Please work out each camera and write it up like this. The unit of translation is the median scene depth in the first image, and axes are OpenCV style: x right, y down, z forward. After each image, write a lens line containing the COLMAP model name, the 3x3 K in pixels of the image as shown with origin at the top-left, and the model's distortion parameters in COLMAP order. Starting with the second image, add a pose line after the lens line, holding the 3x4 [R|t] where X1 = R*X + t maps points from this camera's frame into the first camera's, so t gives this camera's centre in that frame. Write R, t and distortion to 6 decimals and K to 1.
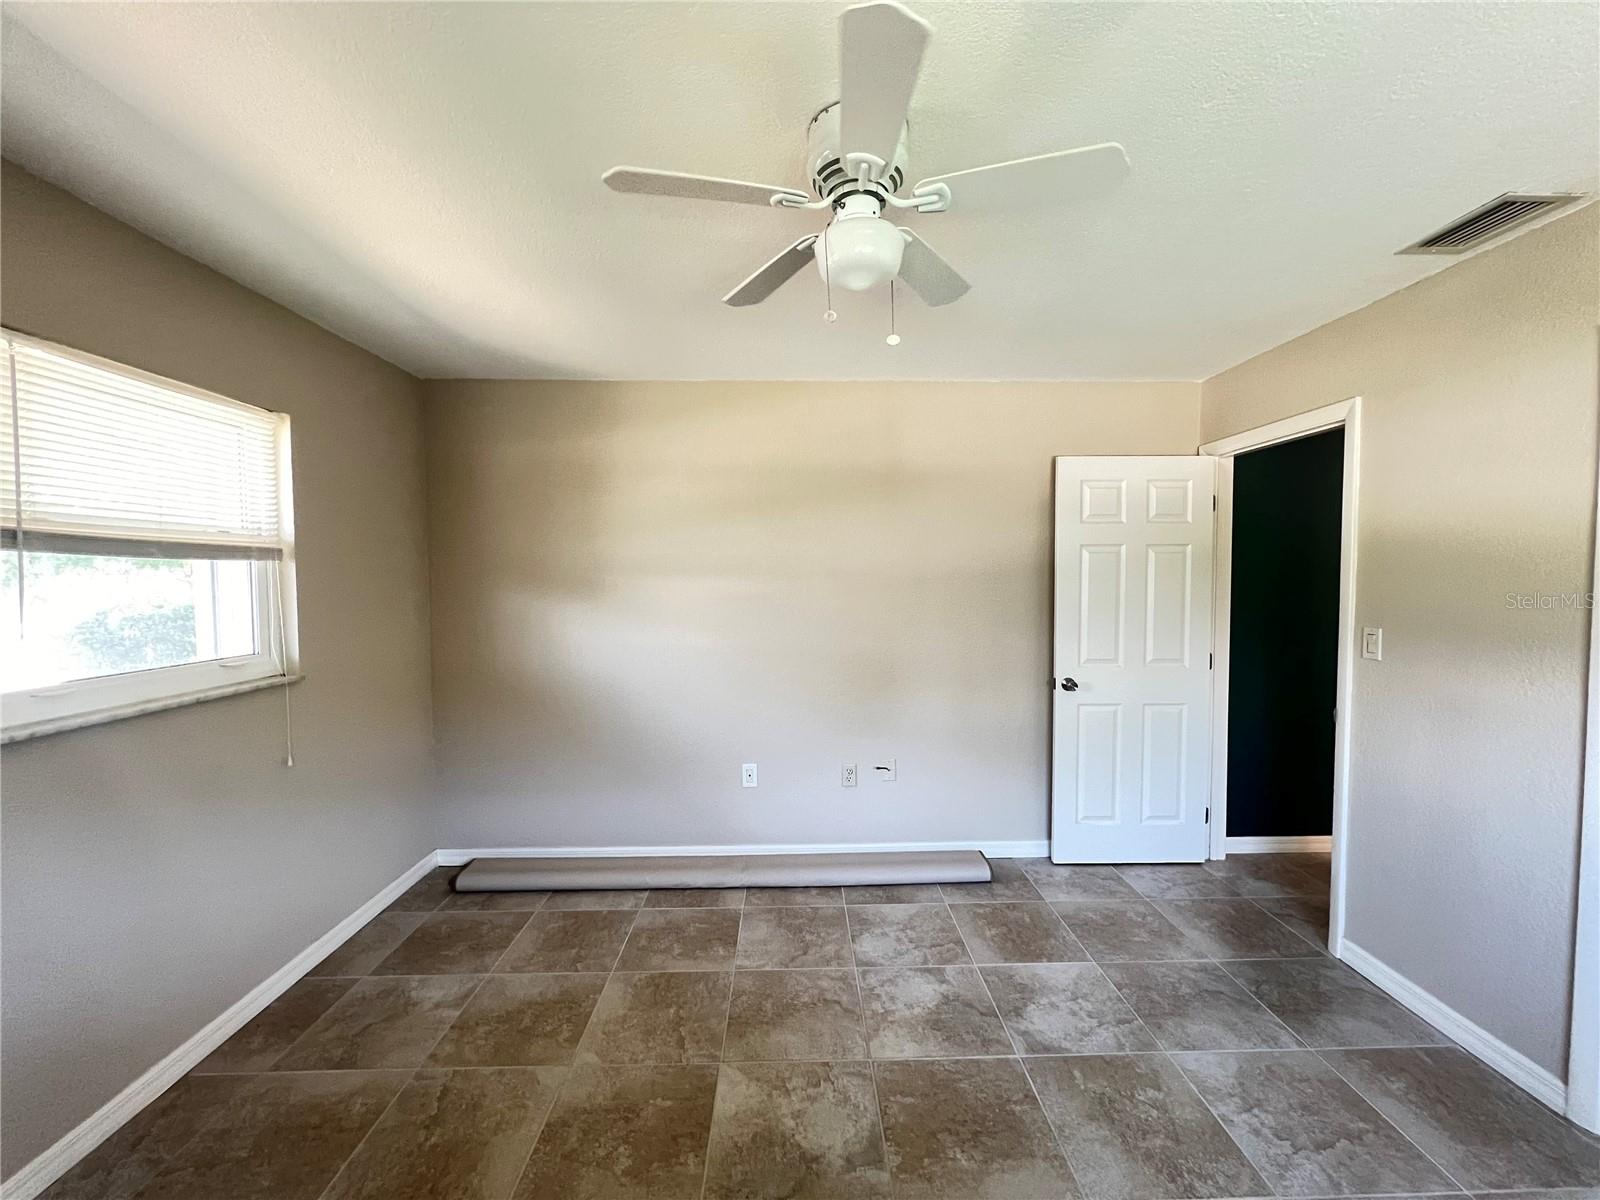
lens RADIAL K [[639.3, 0, 805.7], [0, 639.3, 612.3], [0, 0, 1]] dist [0.000492, 0.000260]
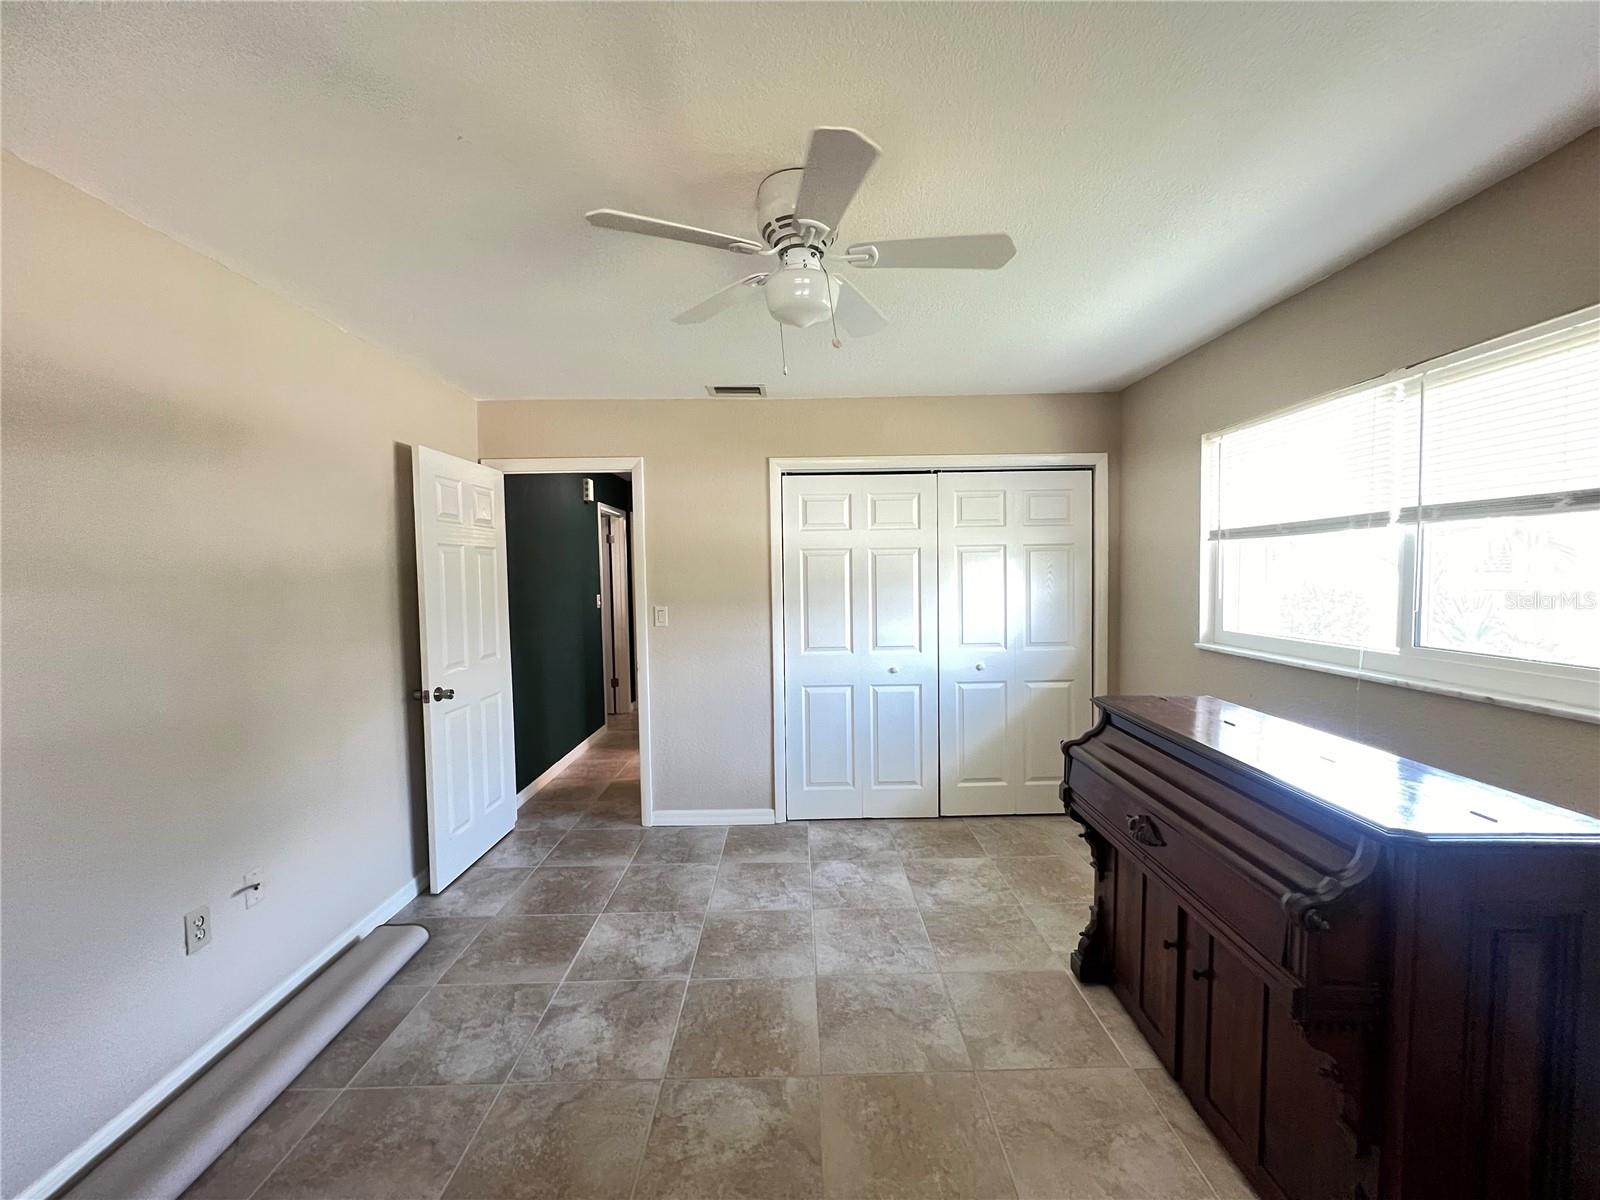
lens RADIAL K [[639.3, 0, 809.6], [0, 639.3, 598.3], [0, 0, 1]] dist [0.000492, 0.000260]
pose [[0.009515, -0.039574, 0.999171, -0.723592], [0.078347, 0.996174, 0.038709, -0.024740], [-0.996881, 0.077914, 0.012579, 0.637903]]
